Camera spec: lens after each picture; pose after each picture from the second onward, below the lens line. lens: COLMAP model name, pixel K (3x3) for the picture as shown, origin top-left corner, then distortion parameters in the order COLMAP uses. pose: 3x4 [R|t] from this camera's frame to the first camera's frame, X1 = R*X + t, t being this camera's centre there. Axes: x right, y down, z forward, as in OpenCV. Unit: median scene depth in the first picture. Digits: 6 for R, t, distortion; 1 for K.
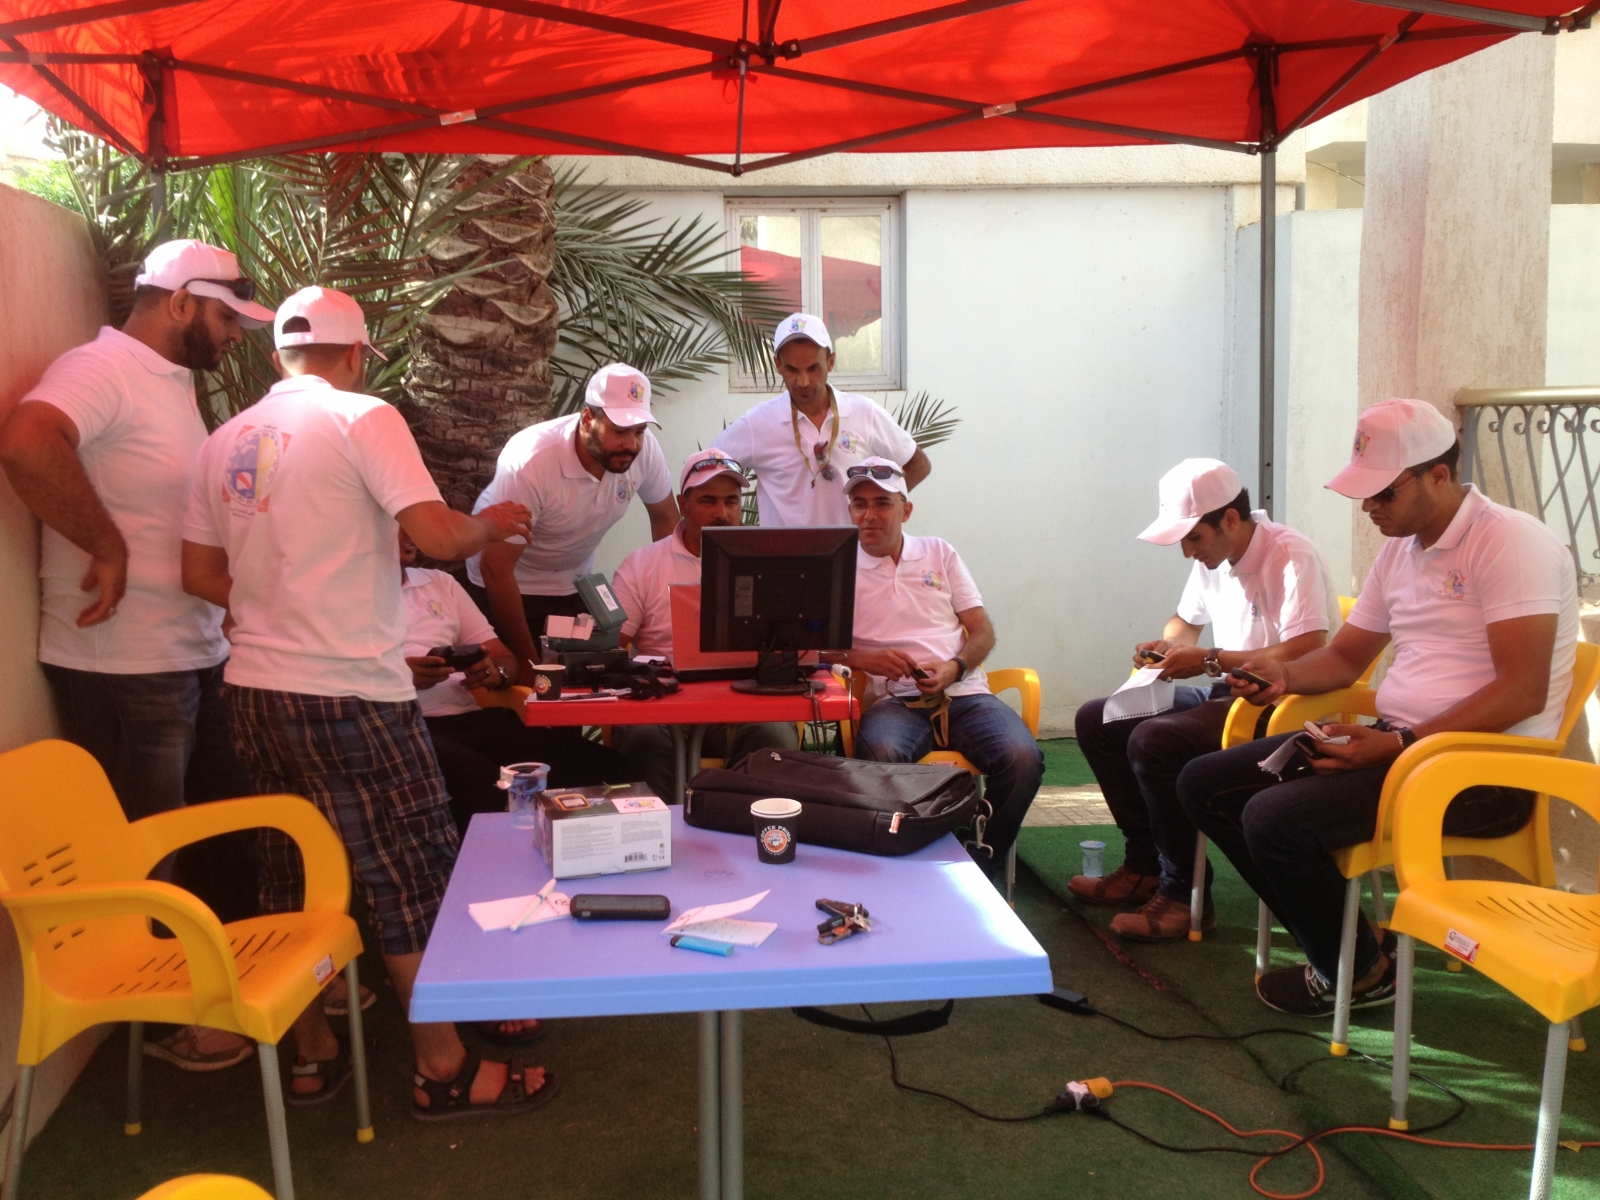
lens RADIAL K [[1575.0, 0, 816.4], [0, 1575.0, 644.0], [0, 0, 1]] dist [0.149663, -0.445541]
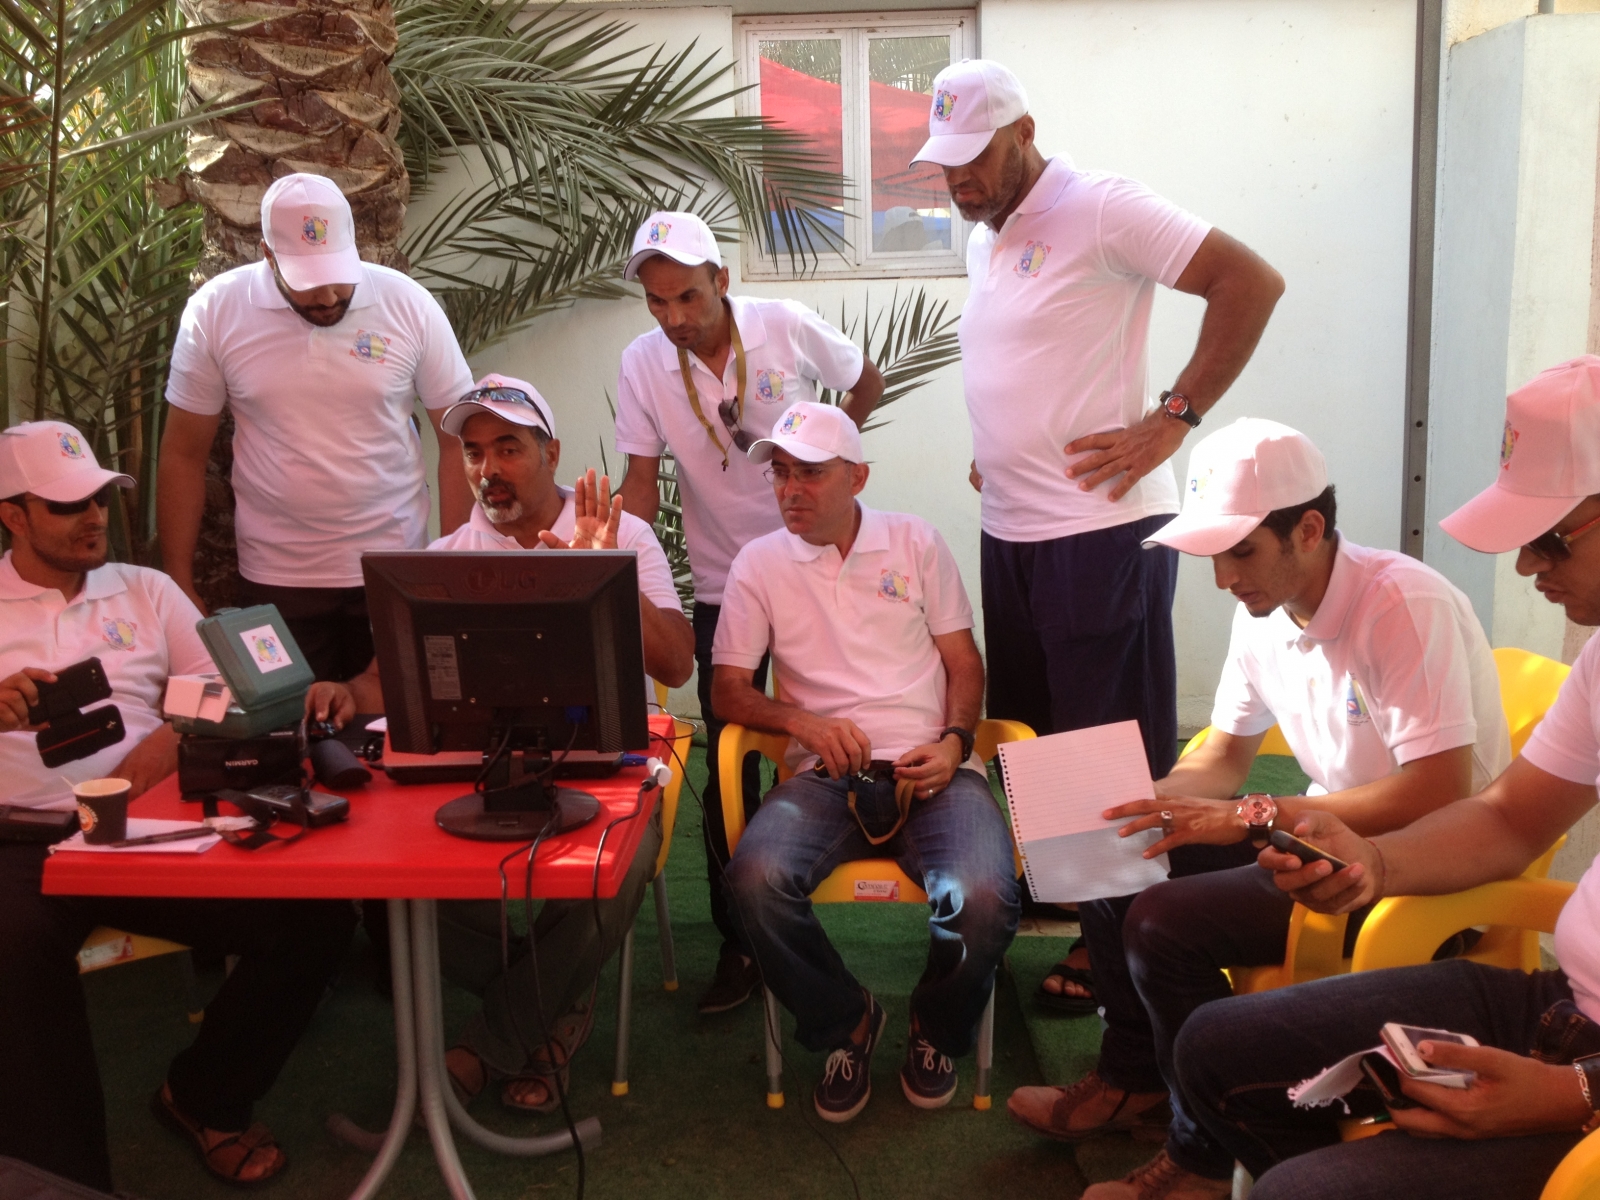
lens RADIAL K [[1594.6, 0, 815.3], [0, 1594.6, 622.5], [0, 0, 1]] dist [0.146414, -0.373121]
pose [[0.989028, 0.025343, -0.145536, 0.135407], [-0.015451, 0.997518, 0.068700, -0.068265], [0.146916, -0.065698, 0.986965, 0.330086]]
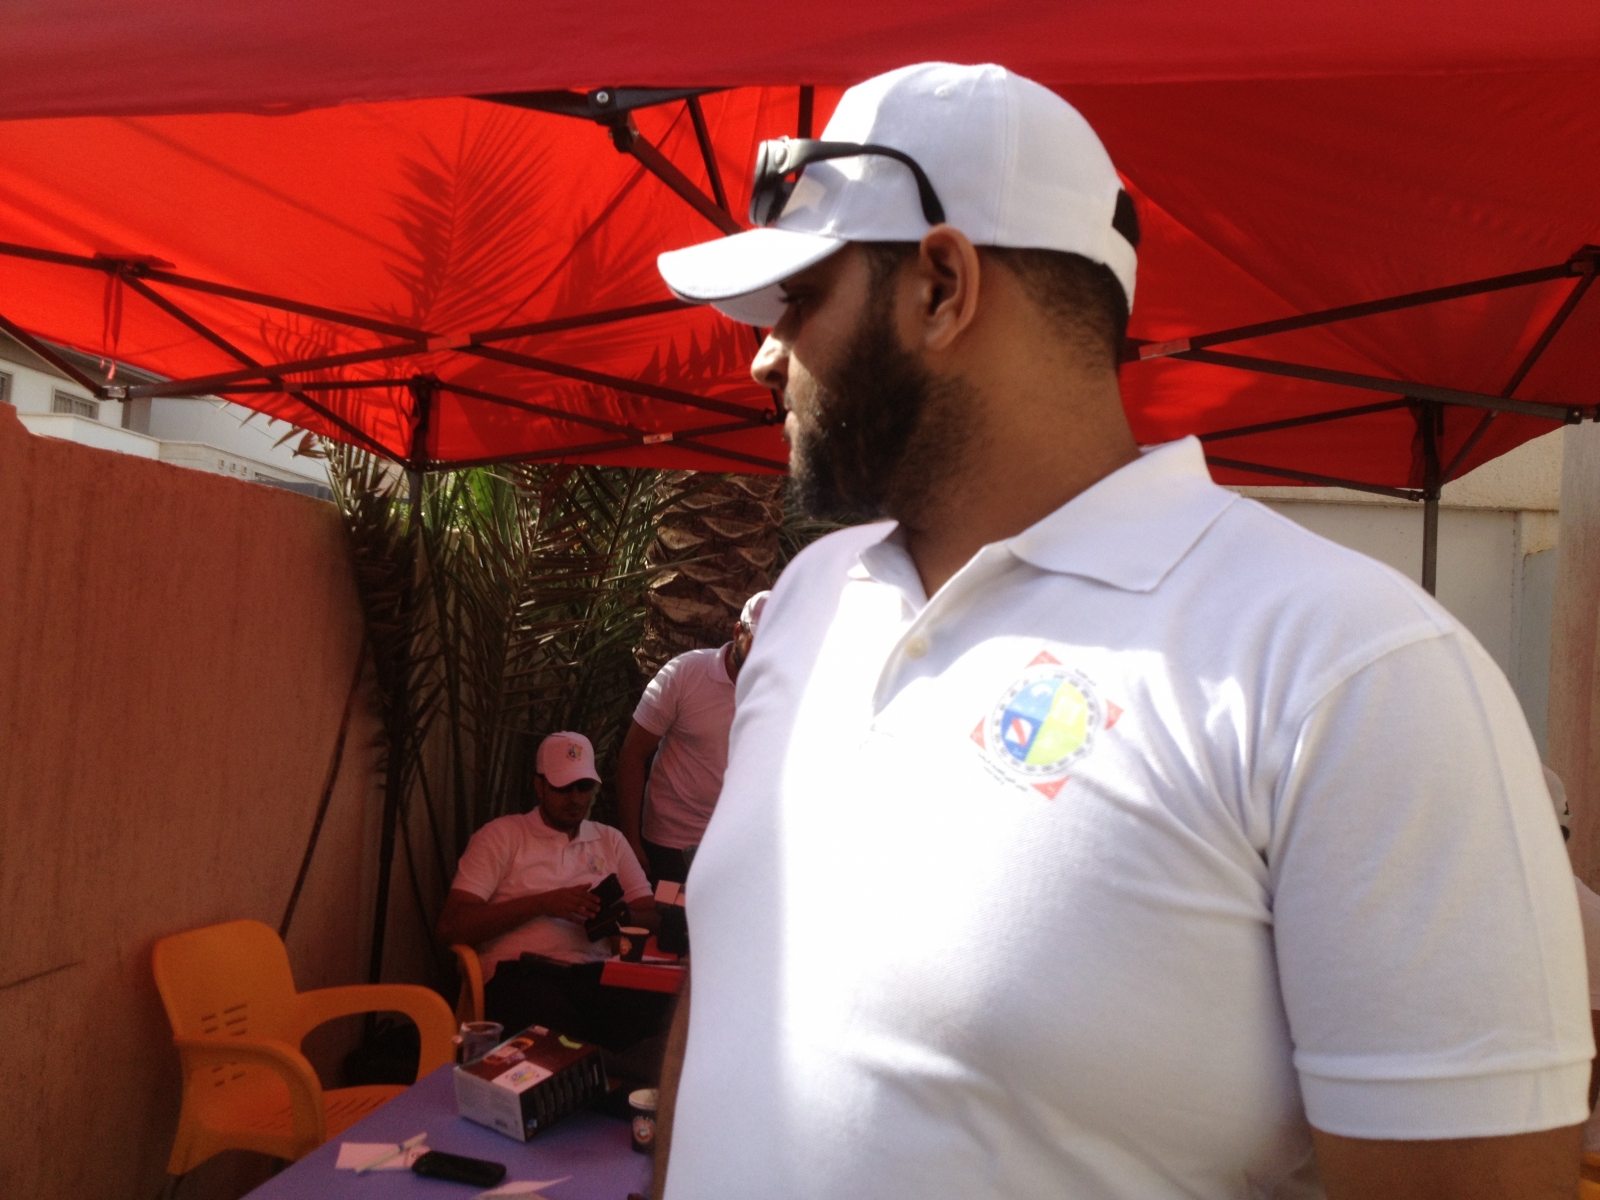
lens RADIAL K [[1582.5, 0, 801.9], [0, 1582.5, 598.4], [0, 0, 1]] dist [0.243275, -0.425606]
pose [[0.959436, 0.069301, -0.273277, 0.166885], [-0.119026, 0.978264, -0.169803, -0.026208], [0.255570, 0.195442, 0.946830, -0.040388]]
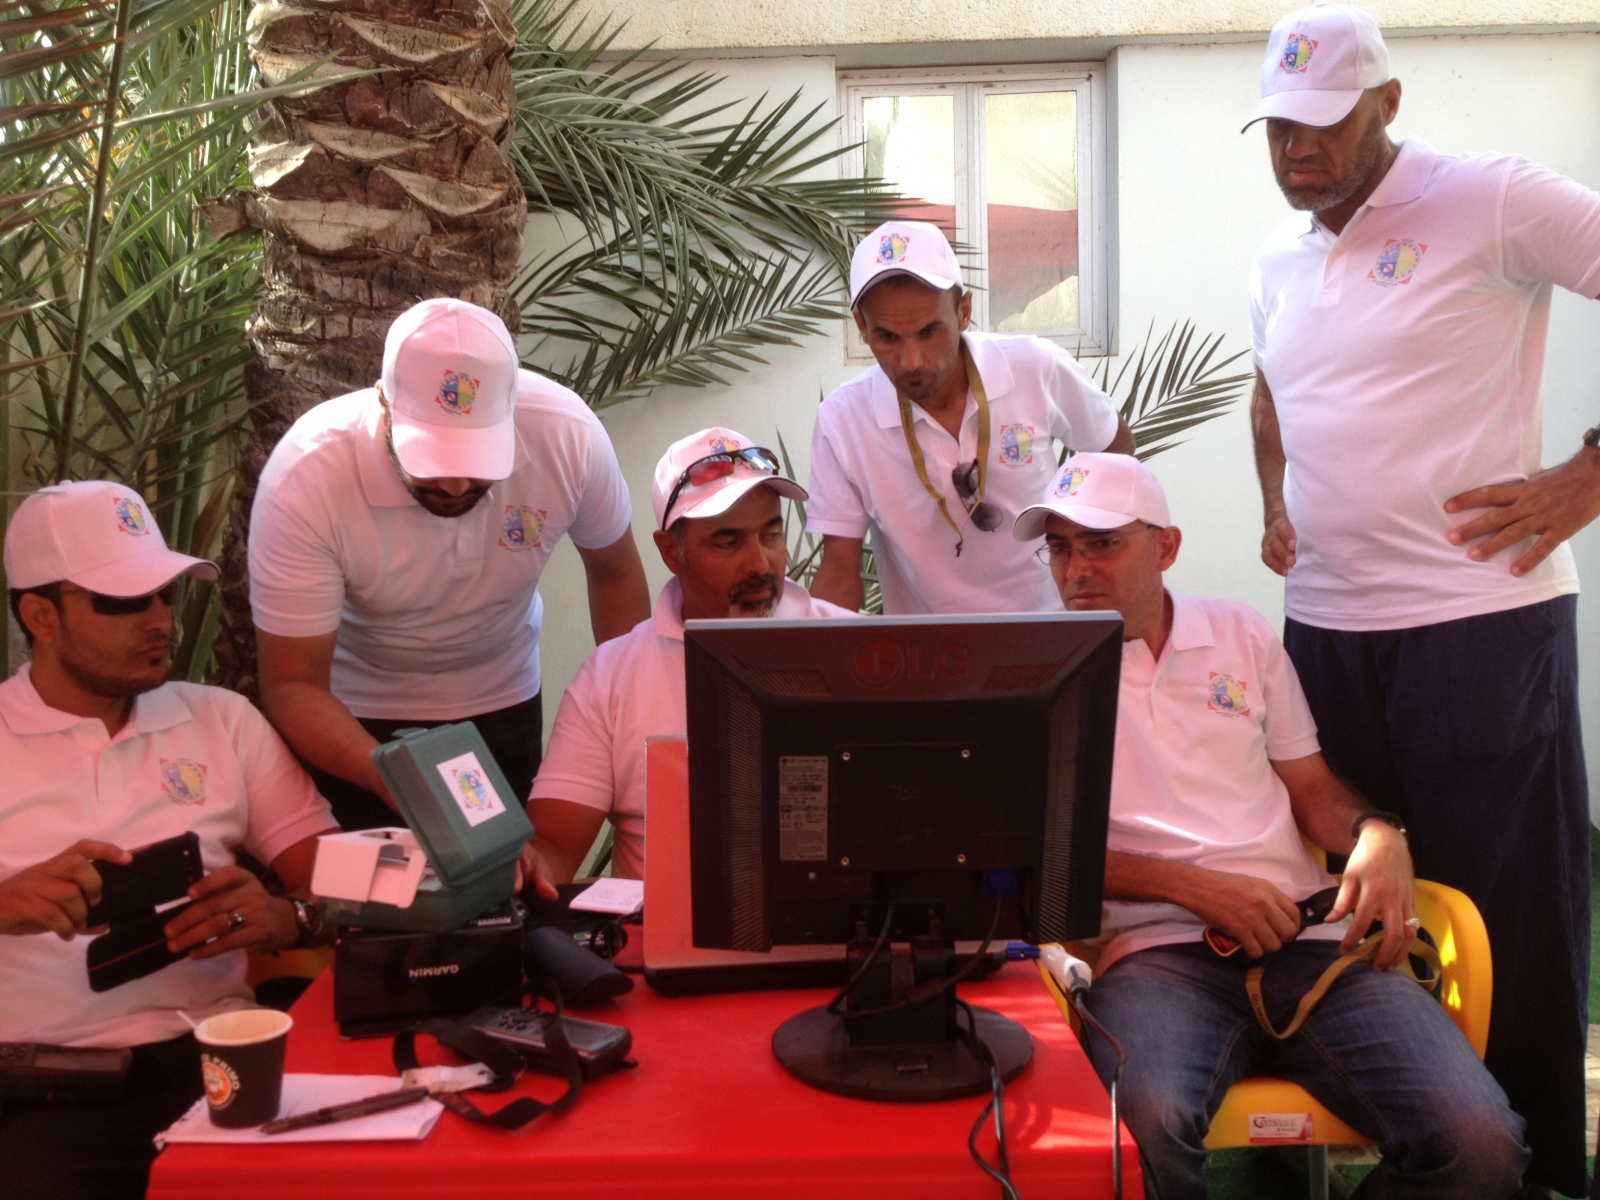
lens RADIAL K [[1578.5, 0, 805.6], [0, 1578.5, 598.7], [0, 0, 1]] dist [0.236115, -0.642437]
pose [[0.994651, -0.004927, -0.103177, -0.005431], [0.000755, 0.999182, -0.040444, -0.048292], [0.103292, 0.040149, 0.993840, 0.484109]]
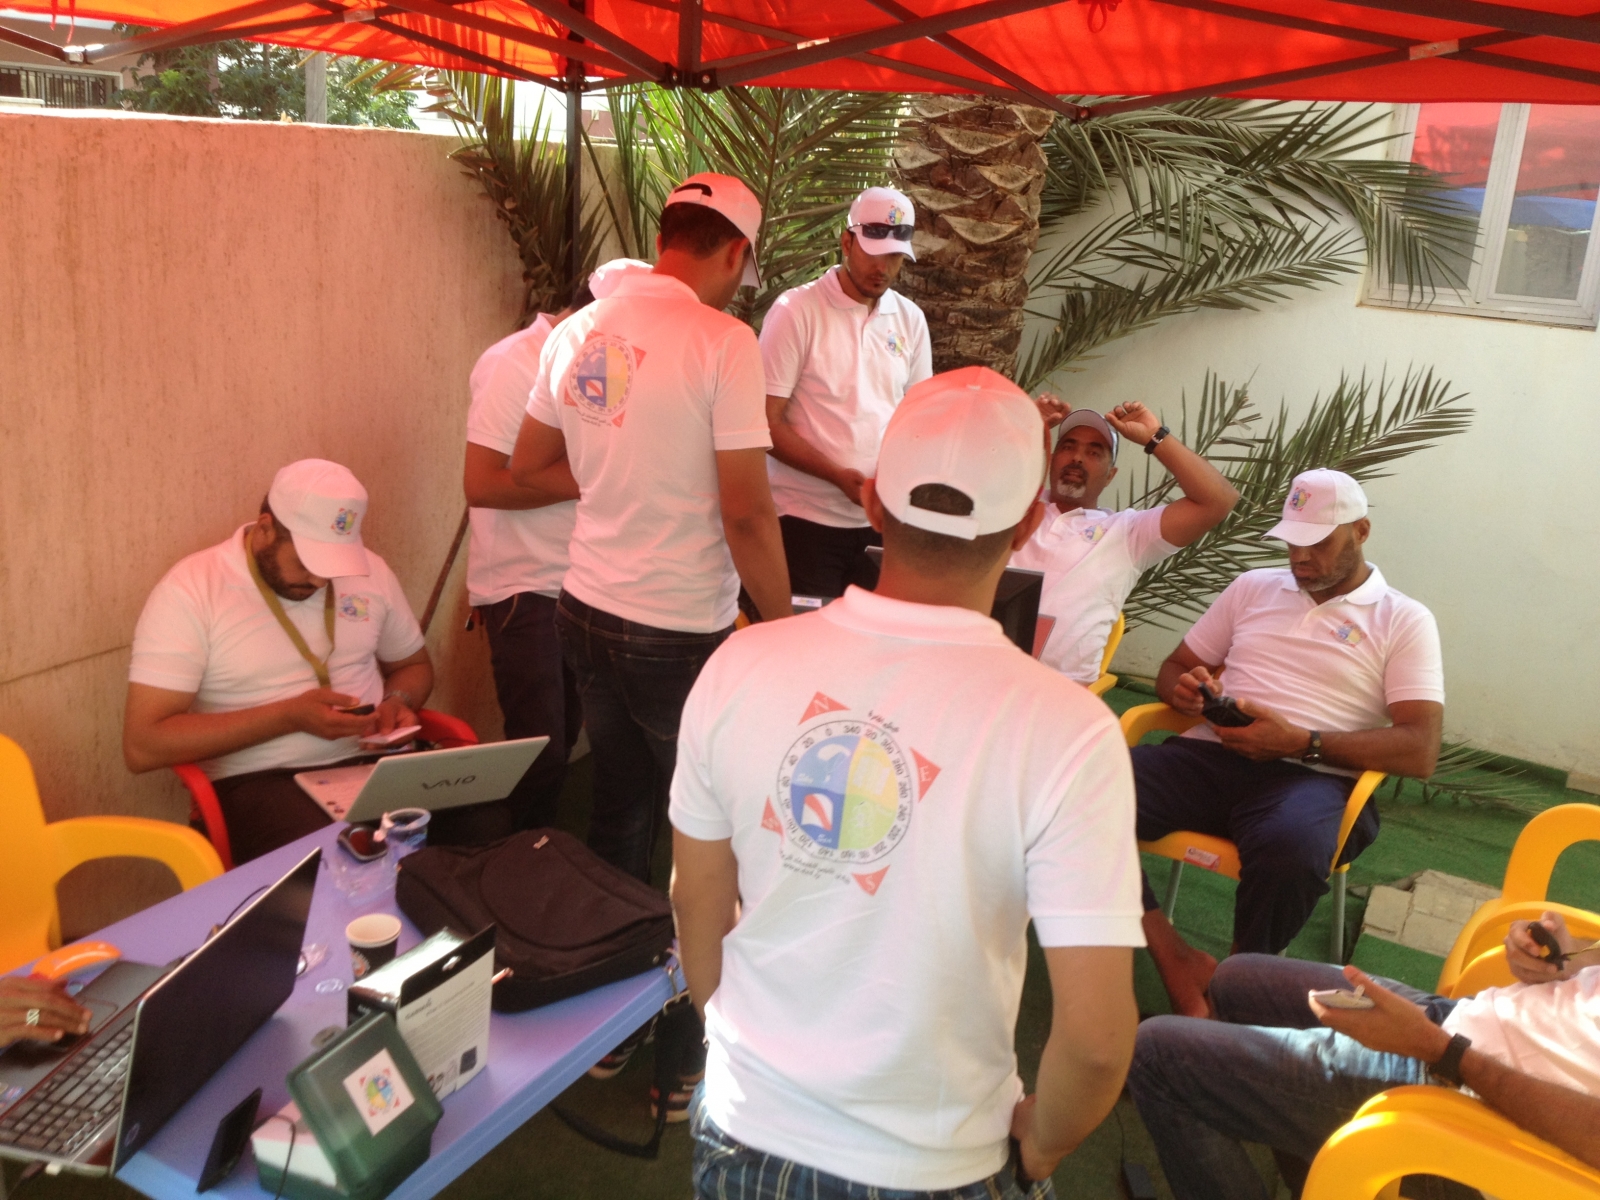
lens RADIAL K [[1535.3, 0, 753.0], [0, 1535.3, 661.2], [0, 0, 1]] dist [0.145824, -0.248716]
pose [[0.784201, 0.263160, -0.561939, 0.300182], [-0.170573, 0.962149, 0.212543, -0.140862], [0.596602, -0.070825, 0.799406, 0.179546]]
